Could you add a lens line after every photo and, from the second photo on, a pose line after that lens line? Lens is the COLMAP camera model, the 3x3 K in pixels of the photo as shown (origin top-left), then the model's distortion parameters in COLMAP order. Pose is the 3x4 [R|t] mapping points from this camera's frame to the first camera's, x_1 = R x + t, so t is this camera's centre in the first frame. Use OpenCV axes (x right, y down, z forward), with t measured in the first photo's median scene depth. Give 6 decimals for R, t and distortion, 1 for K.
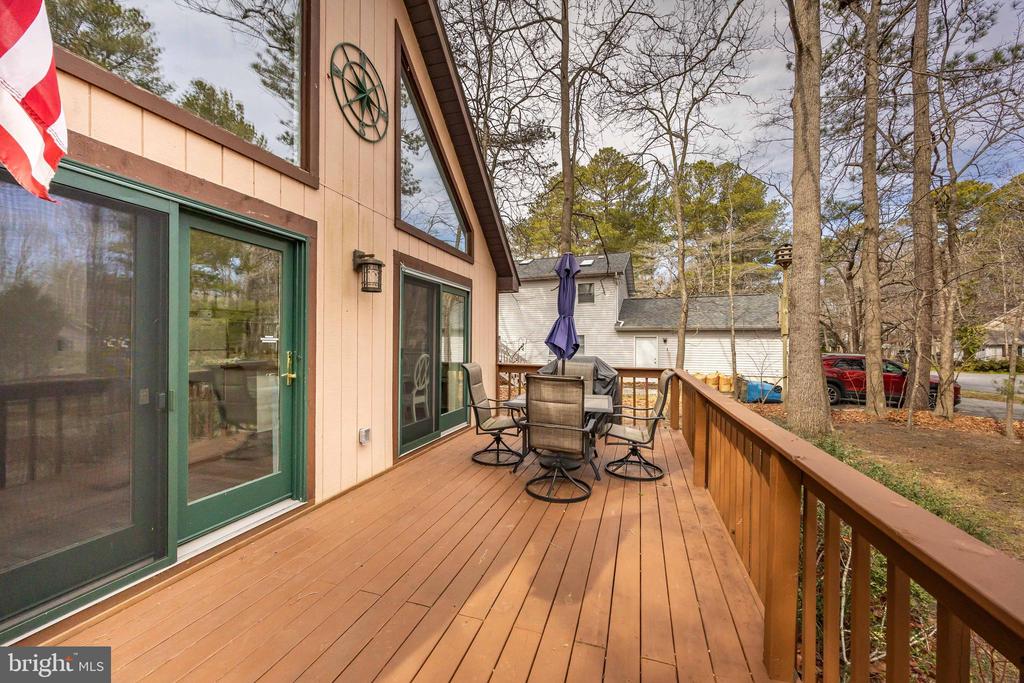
lens RADIAL K [[391.1, 0, 512.0], [0, 391.1, 341.5], [0, 0, 1]] dist [-0.000534, -0.000018]
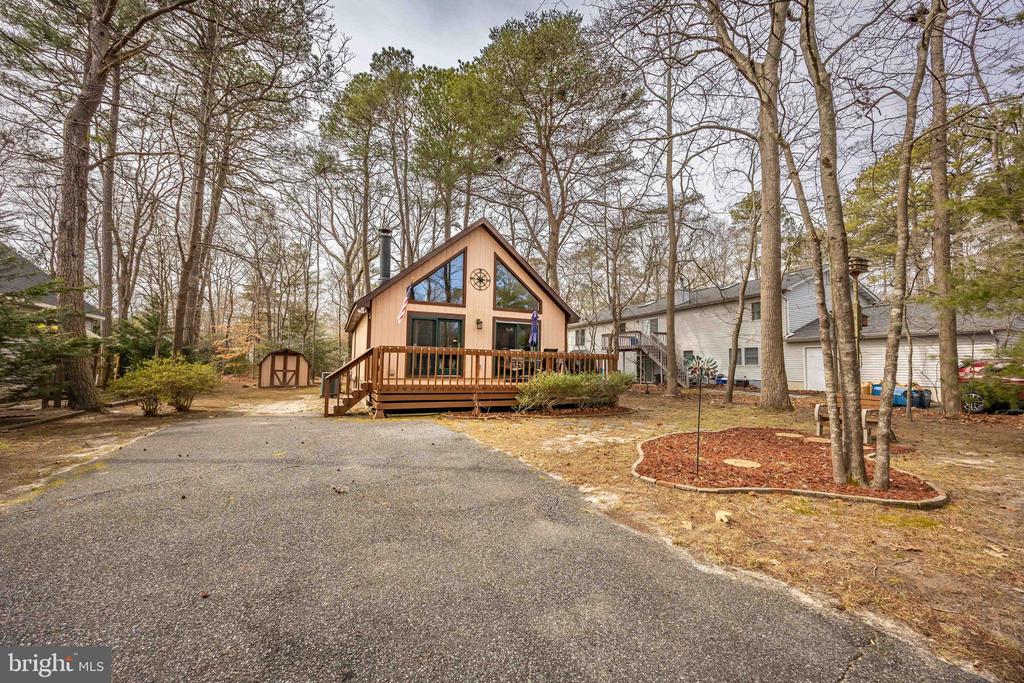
lens RADIAL K [[391.1, 0, 512.0], [0, 391.1, 341.5], [0, 0, 1]] dist [-0.000534, -0.000018]
pose [[0.698444, -0.038934, -0.714605, 2.215376], [-0.011248, 0.997799, -0.065356, 0.206412], [0.715576, 0.053685, 0.696469, -1.243979]]
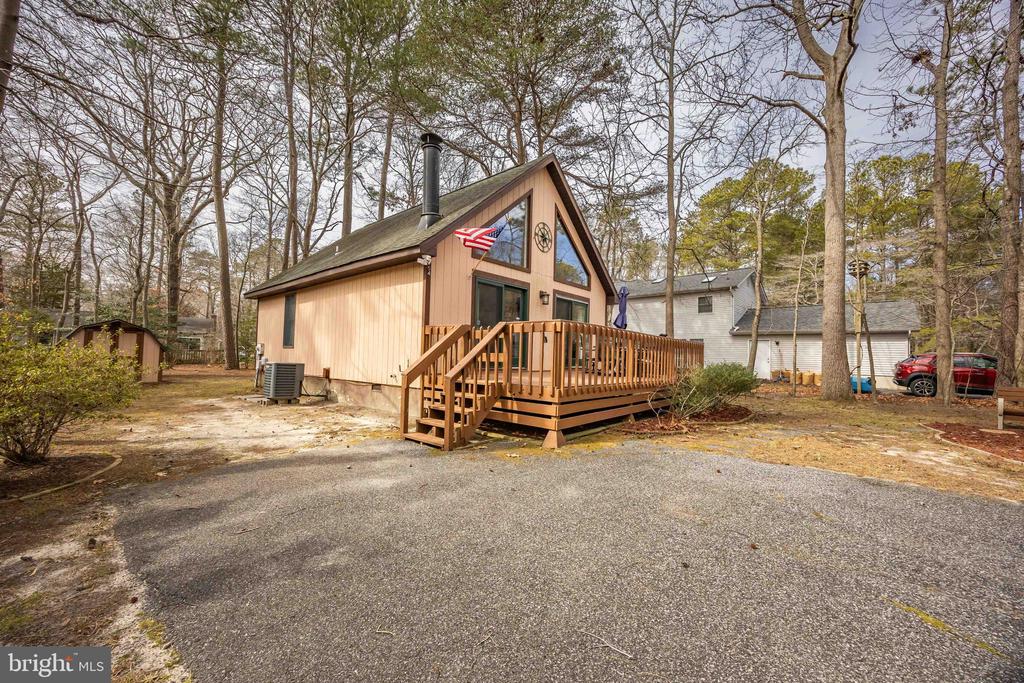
lens RADIAL K [[391.1, 0, 512.0], [0, 391.1, 341.5], [0, 0, 1]] dist [-0.000534, -0.000018]
pose [[0.922160, 0.005436, -0.386769, 0.450817], [-0.022675, 0.998942, -0.040021, 0.225728], [0.386142, 0.045676, 0.921308, -1.477727]]
